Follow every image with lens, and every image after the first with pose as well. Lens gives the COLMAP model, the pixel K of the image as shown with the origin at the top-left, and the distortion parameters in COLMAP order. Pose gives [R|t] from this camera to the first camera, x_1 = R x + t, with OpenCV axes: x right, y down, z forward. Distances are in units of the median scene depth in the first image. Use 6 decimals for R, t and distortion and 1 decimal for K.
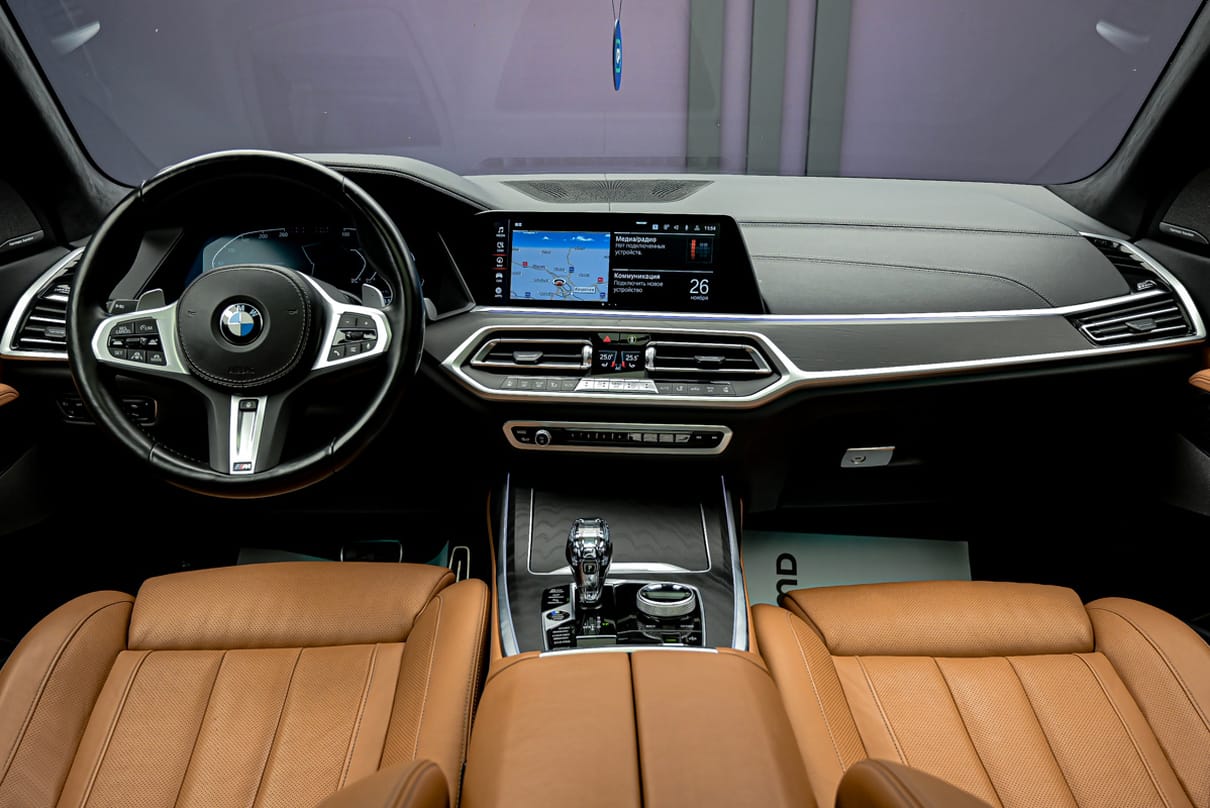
lens RADIAL K [[845.8, 0, 617.0], [0, 845.8, 400.2], [0, 0, 1]] dist [0.006331, 0.002133]
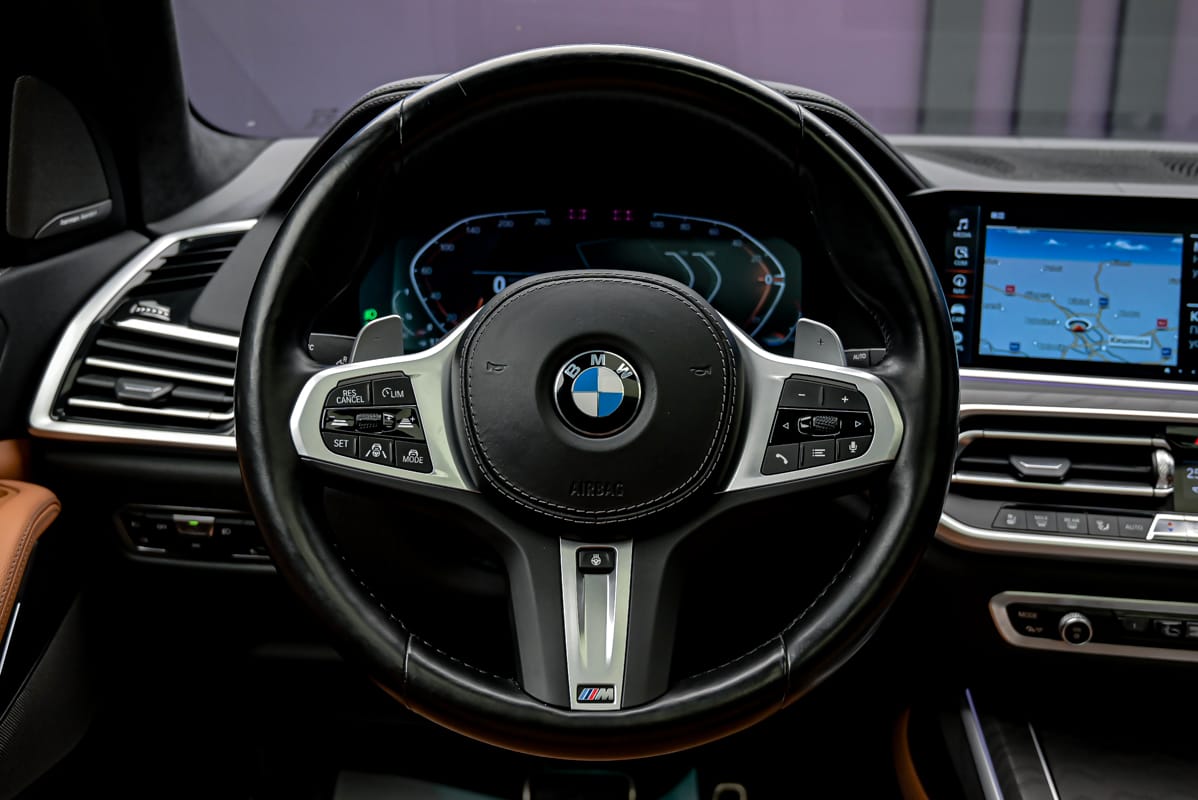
lens RADIAL K [[1164.7, 0, 597.9], [0, 1164.7, 404.0], [0, 0, 1]] dist [0.007510, 0.000000]
pose [[0.999253, 0.033925, -0.018513, -0.369791], [-0.035089, 0.997158, -0.066662, -0.033711], [0.016198, 0.067262, 0.997604, 0.288766]]
